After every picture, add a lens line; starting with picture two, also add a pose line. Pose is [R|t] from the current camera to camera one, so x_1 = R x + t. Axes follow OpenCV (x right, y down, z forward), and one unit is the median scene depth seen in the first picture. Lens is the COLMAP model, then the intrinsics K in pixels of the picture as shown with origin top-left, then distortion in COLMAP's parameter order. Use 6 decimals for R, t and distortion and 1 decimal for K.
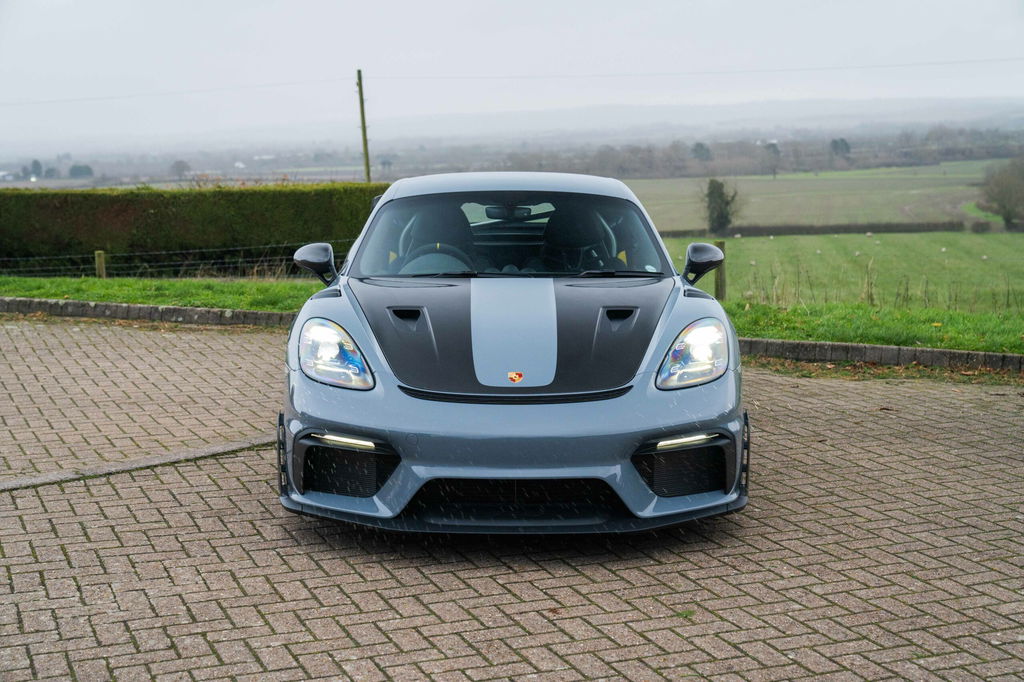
lens RADIAL K [[1565.6, 0, 480.5], [0, 1565.6, 340.8], [0, 0, 1]] dist [0.018815, 0.013683]
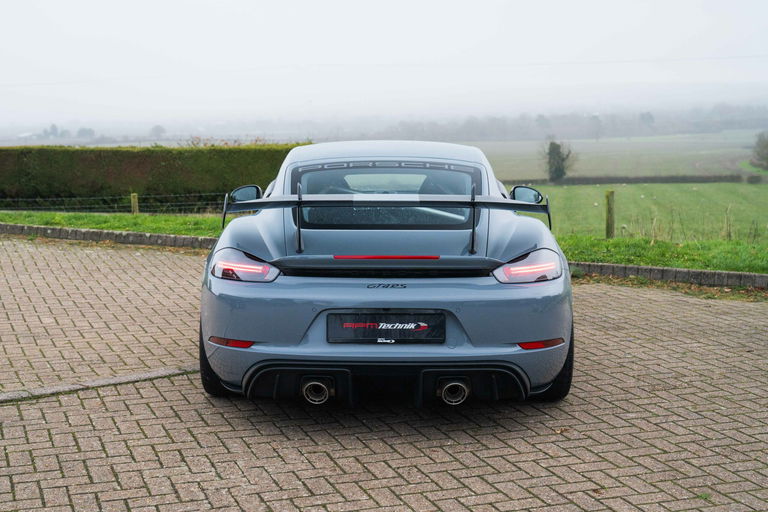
lens RADIAL K [[1151.1, 0, 327.5], [0, 1151.1, 256.2], [0, 0, 1]] dist [0.007908, 0.048648]
pose [[0.999266, 0.011057, -0.036669, -0.095775], [-0.011139, 0.999936, -0.002053, -0.007960], [0.036643, 0.002460, 0.999325, 0.049448]]
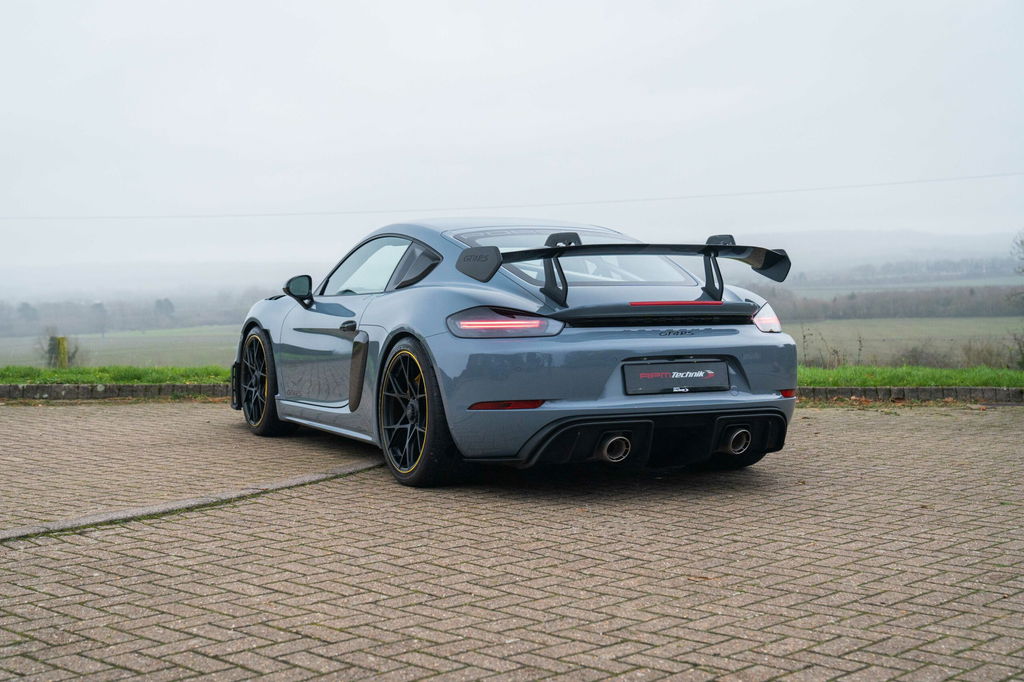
lens RADIAL K [[1534.8, 0, 436.7], [0, 1534.8, 341.3], [0, 0, 1]] dist [0.007908, 0.048648]
pose [[0.906475, -0.008265, 0.422179, -0.598237], [0.052987, 0.994132, -0.094309, 0.091294], [-0.418922, 0.107858, 0.901594, -0.005623]]
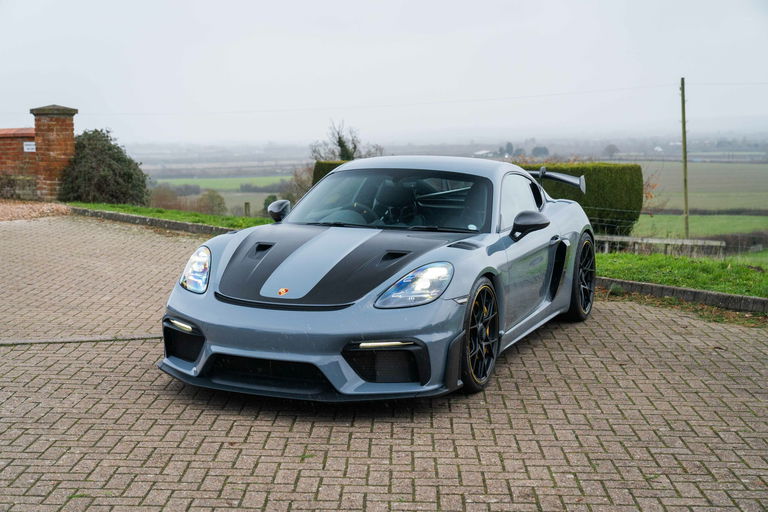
lens RADIAL K [[1174.2, 0, 360.4], [0, 1174.2, 255.8], [0, 0, 1]] dist [0.018815, 0.013683]
pose [[0.910908, 0.058126, -0.408496, 0.430281], [-0.066260, 0.997786, -0.005776, -0.007479], [0.407255, 0.032328, 0.912742, 0.004446]]
